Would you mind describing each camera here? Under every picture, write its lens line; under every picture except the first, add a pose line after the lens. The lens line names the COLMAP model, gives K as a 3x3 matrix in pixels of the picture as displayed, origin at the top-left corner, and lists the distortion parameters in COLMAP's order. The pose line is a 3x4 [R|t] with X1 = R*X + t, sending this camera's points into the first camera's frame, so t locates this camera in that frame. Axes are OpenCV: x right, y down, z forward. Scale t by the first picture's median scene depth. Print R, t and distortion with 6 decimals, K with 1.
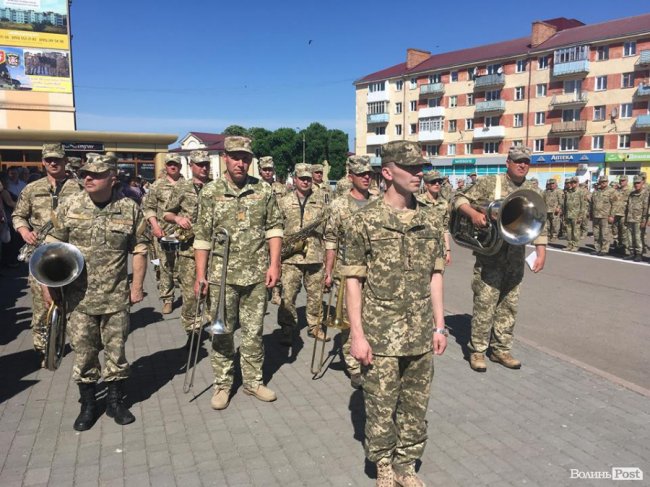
lens RADIAL K [[556.8, 0, 328.9], [0, 556.8, 242.1], [0, 0, 1]] dist [0.081942, -0.110339]
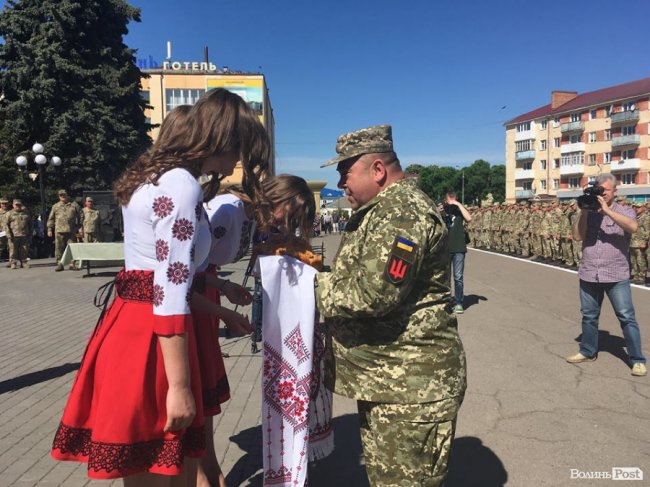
lens RADIAL K [[548.4, 0, 330.6], [0, 548.4, 243.4], [0, 0, 1]] dist [0.102602, -0.151722]
pose [[0.939401, 0.006159, -0.342764, 0.119802], [-0.025662, 0.998297, -0.052393, 0.020756], [0.341857, 0.058014, 0.937959, -0.160345]]
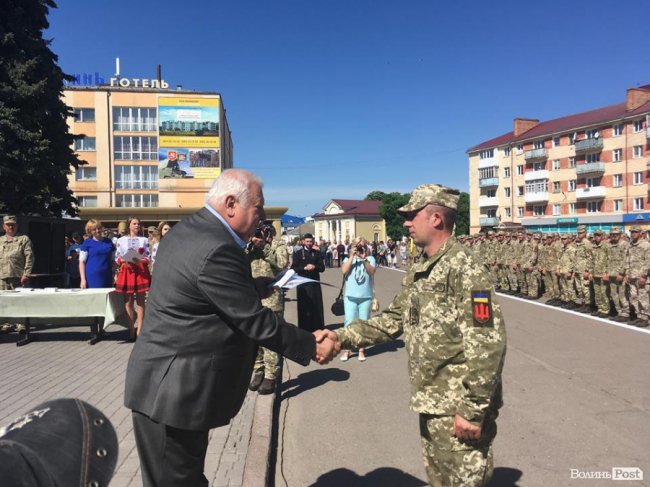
lens RADIAL K [[548.4, 0, 330.6], [0, 548.4, 243.4], [0, 0, 1]] dist [0.102602, -0.151722]
pose [[0.961476, -0.010504, -0.274689, 0.099927], [-0.018429, 0.994558, -0.102537, 0.013420], [0.274272, 0.103649, 0.956050, -0.109327]]
